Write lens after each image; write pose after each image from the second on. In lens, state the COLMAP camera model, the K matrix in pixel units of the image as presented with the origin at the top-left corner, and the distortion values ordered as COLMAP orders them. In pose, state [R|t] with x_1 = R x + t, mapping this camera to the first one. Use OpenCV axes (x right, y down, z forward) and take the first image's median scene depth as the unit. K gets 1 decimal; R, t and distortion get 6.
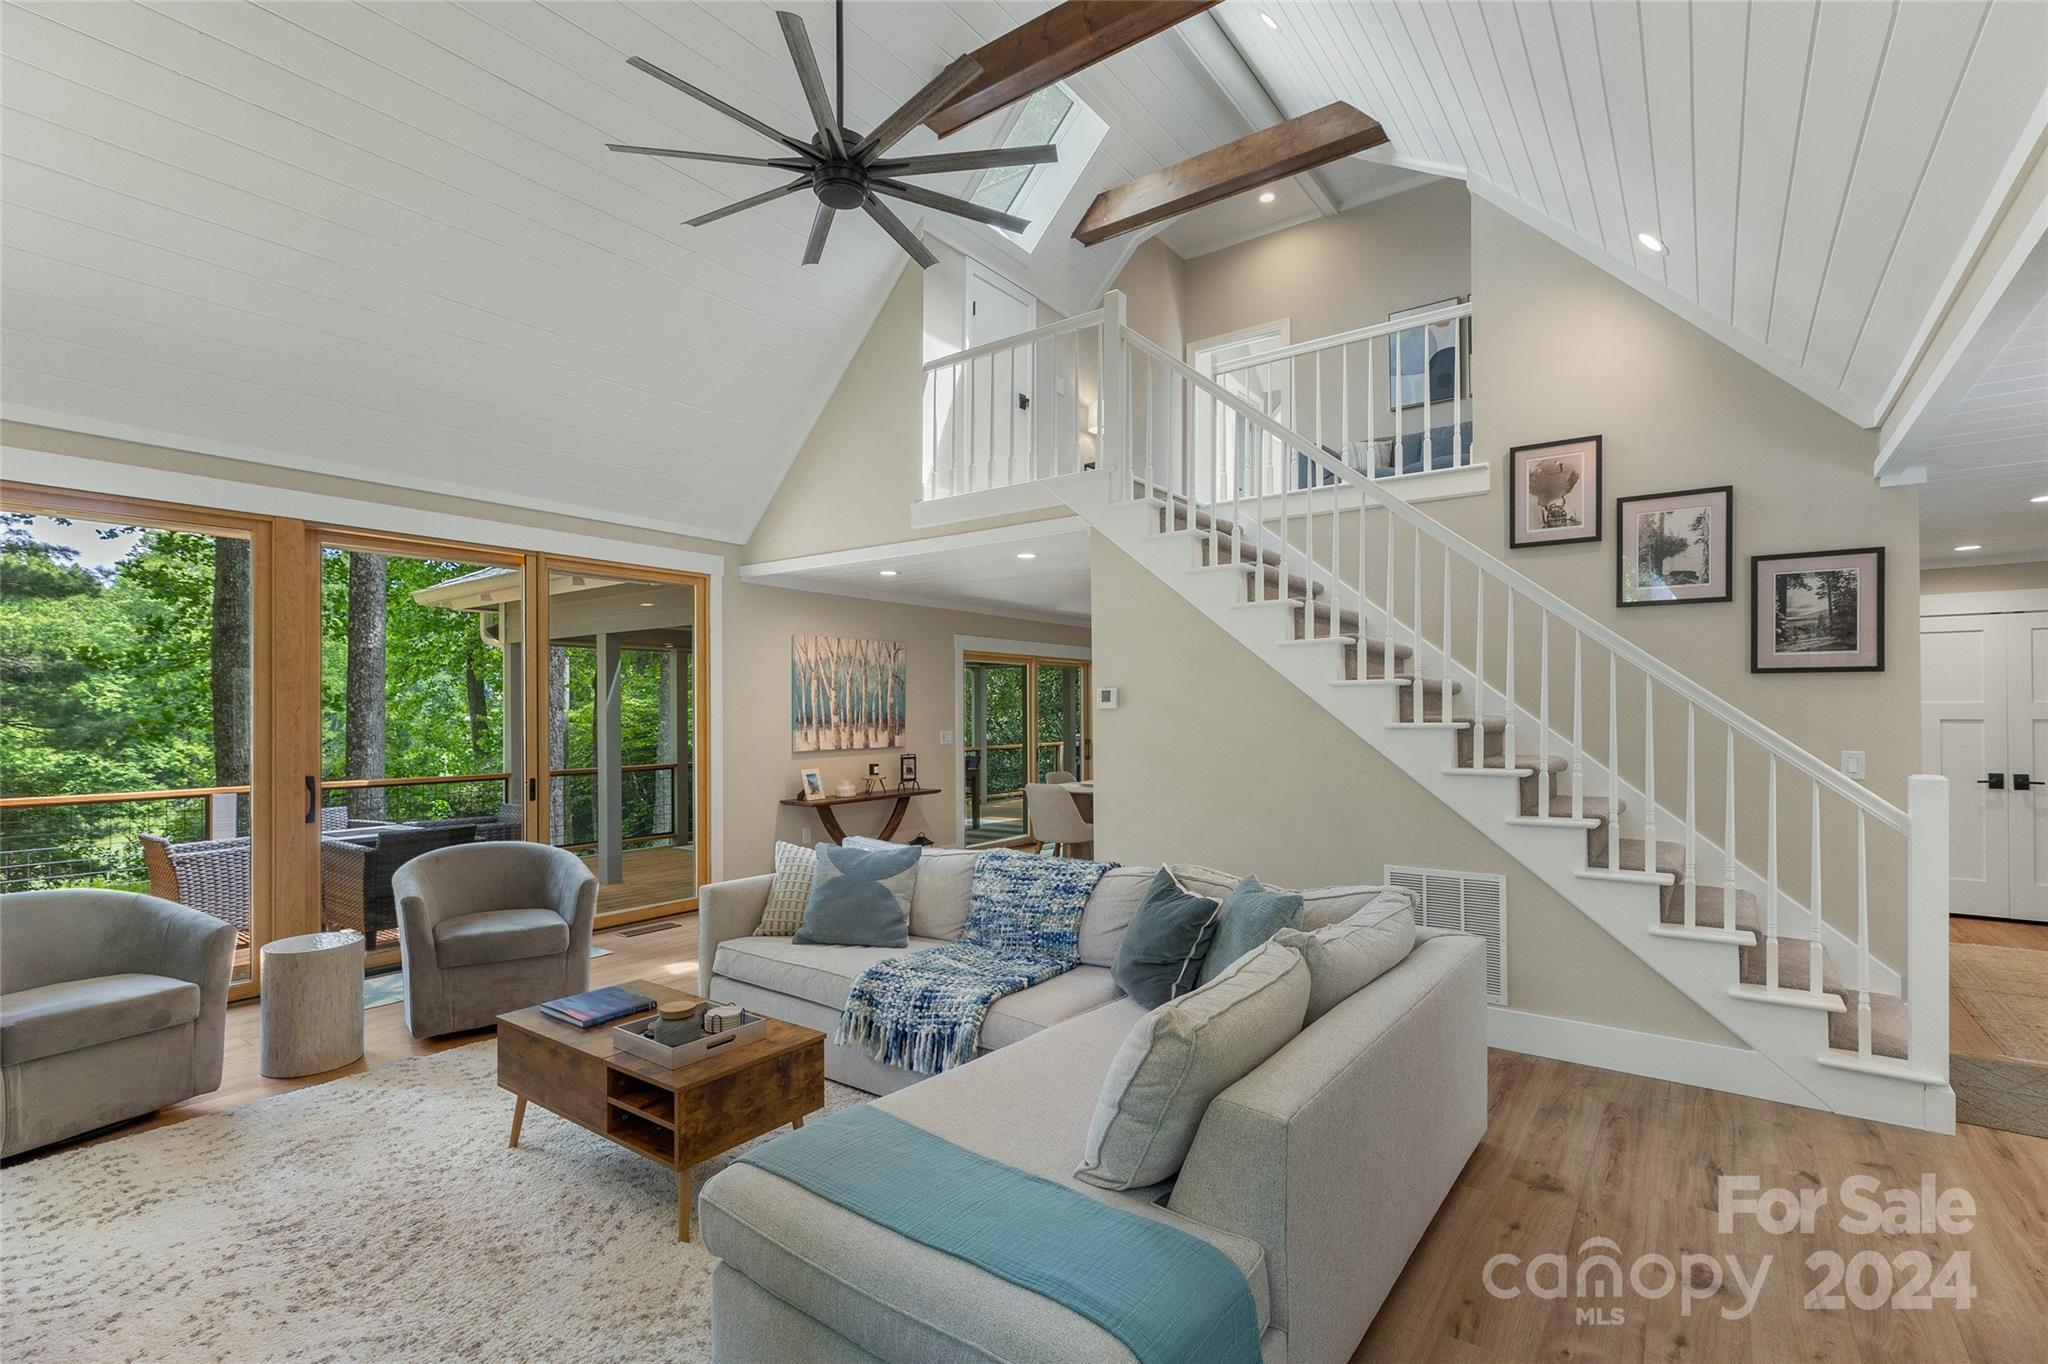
lens RADIAL K [[946.5, 0, 1011.2], [0, 946.5, 712.5], [0, 0, 1]] dist [0.007436, -0.001279]
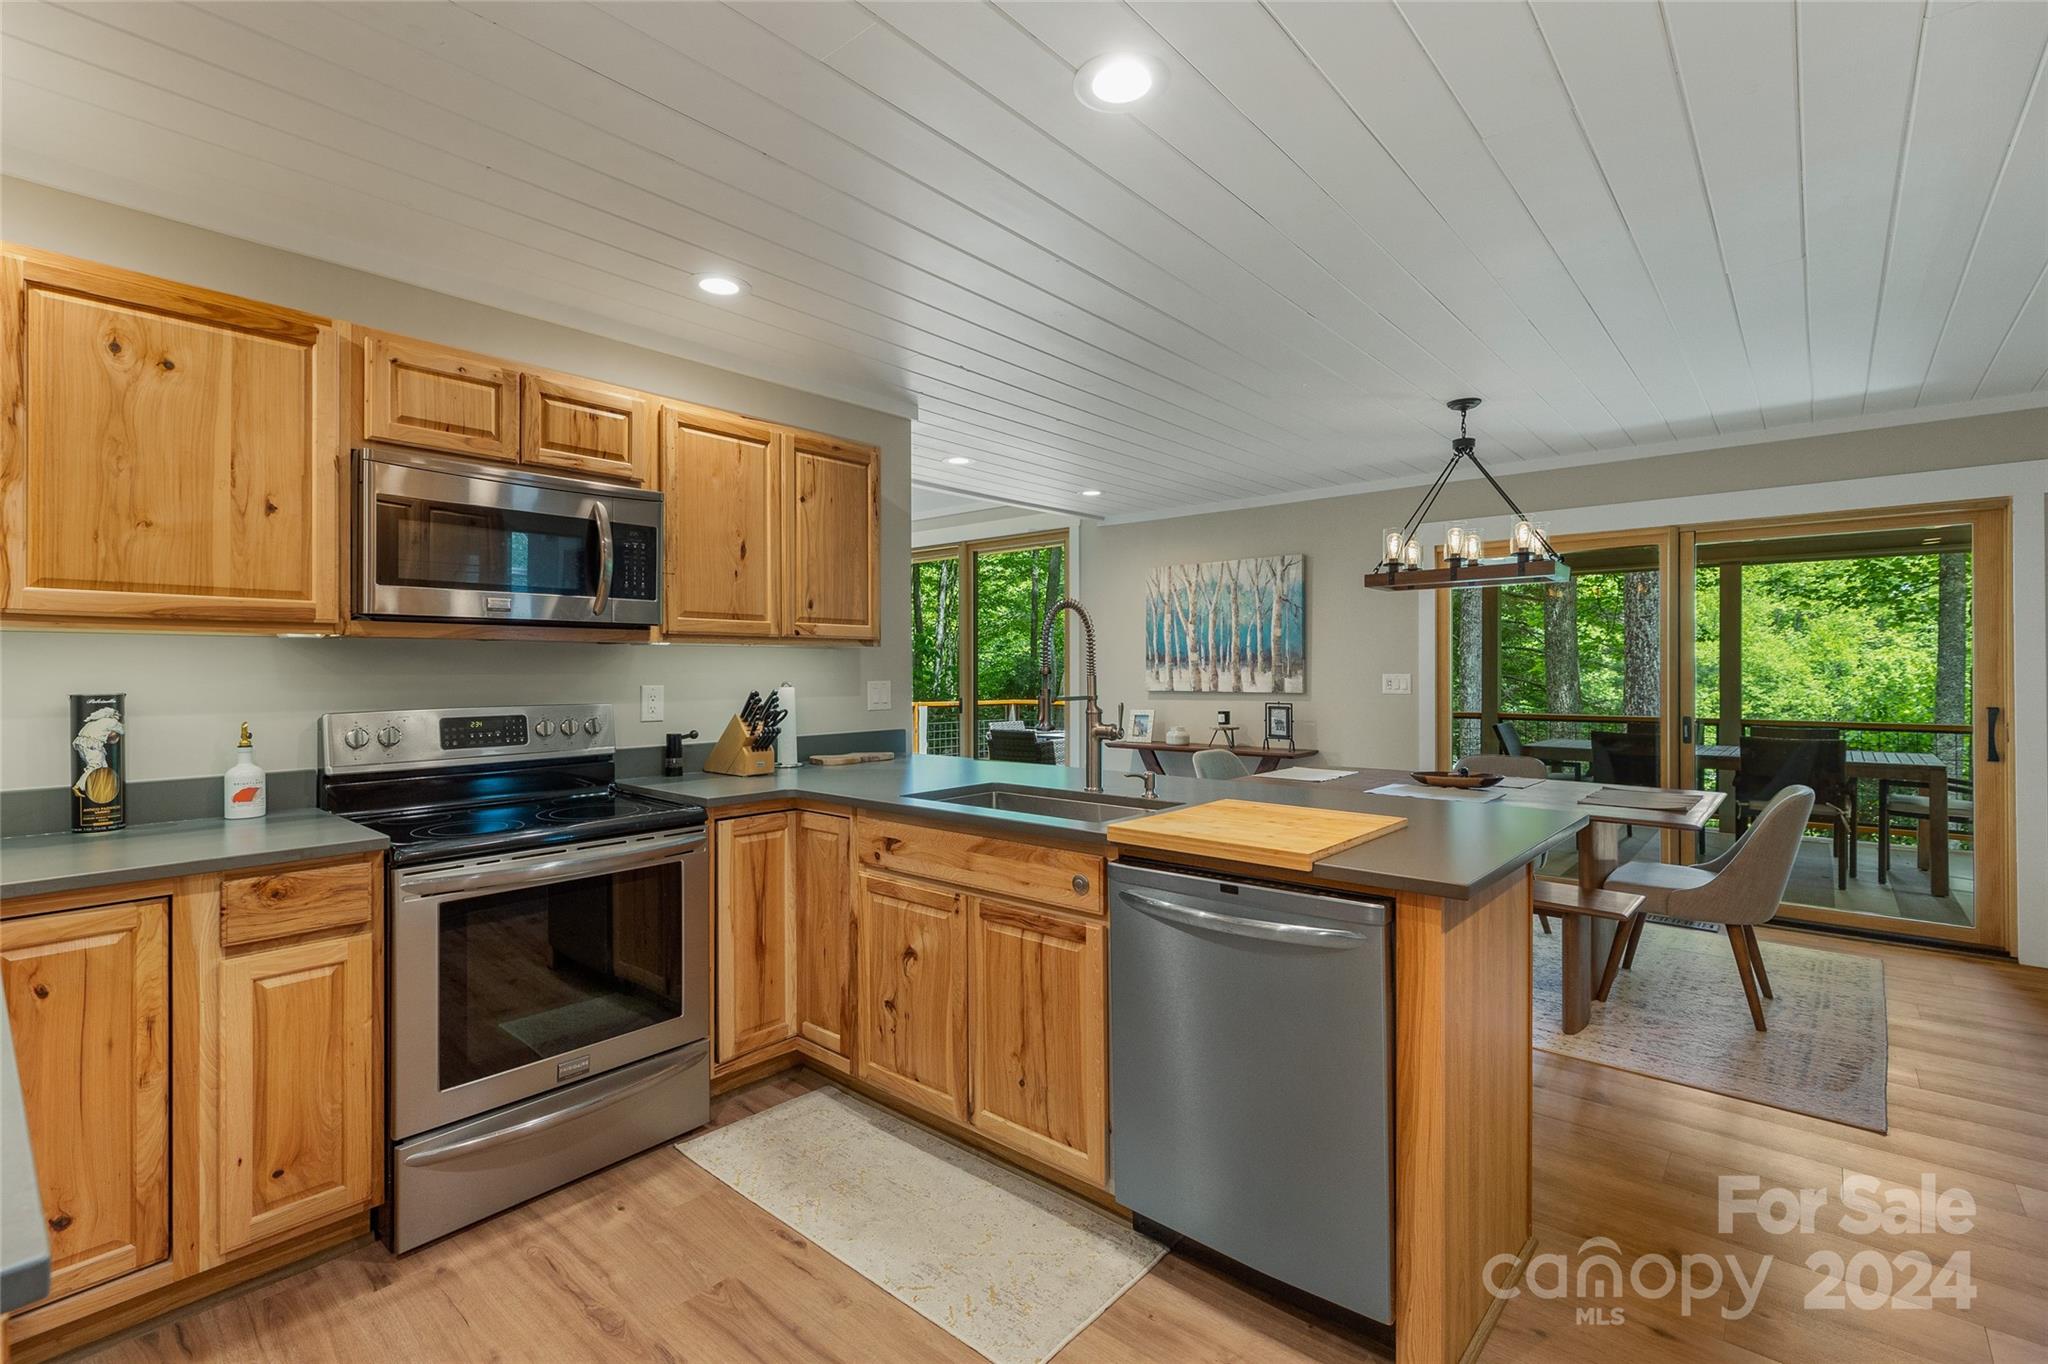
lens RADIAL K [[946.5, 0, 1038.9], [0, 946.5, 667.8], [0, 0, 1]] dist [0.007436, -0.001279]
pose [[-0.052457, 0.009127, -0.998581, 0.690758], [0.006748, 0.999939, 0.008785, 0.008586], [0.998600, -0.006278, -0.052516, 0.890173]]
